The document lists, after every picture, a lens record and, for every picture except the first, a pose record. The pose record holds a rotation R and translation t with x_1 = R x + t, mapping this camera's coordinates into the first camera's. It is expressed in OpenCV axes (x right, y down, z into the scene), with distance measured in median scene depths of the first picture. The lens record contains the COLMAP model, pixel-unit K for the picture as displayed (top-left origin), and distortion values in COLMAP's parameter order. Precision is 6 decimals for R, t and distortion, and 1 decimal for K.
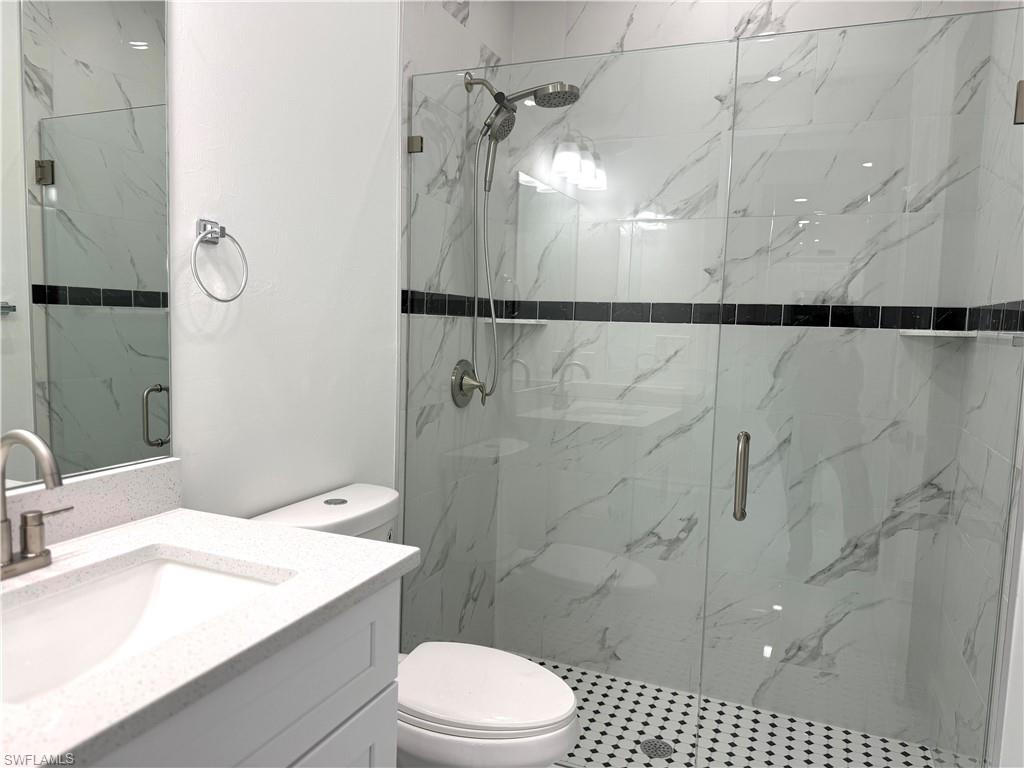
lens RADIAL K [[720.3, 0, 504.4], [0, 720.3, 381.5], [0, 0, 1]] dist [0.048161, -0.057820]
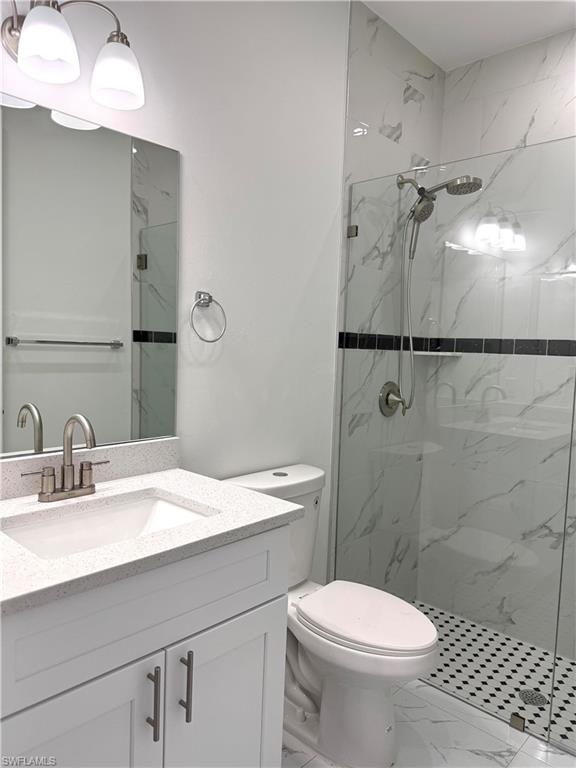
lens RADIAL K [[540.3, 0, 285.6], [0, 540.3, 376.4], [0, 0, 1]] dist [0.048161, -0.057820]
pose [[0.943394, 0.019592, -0.331095, 0.096567], [-0.032344, 0.998930, -0.033049, 0.000017], [0.330094, 0.041887, 0.943018, -0.038592]]
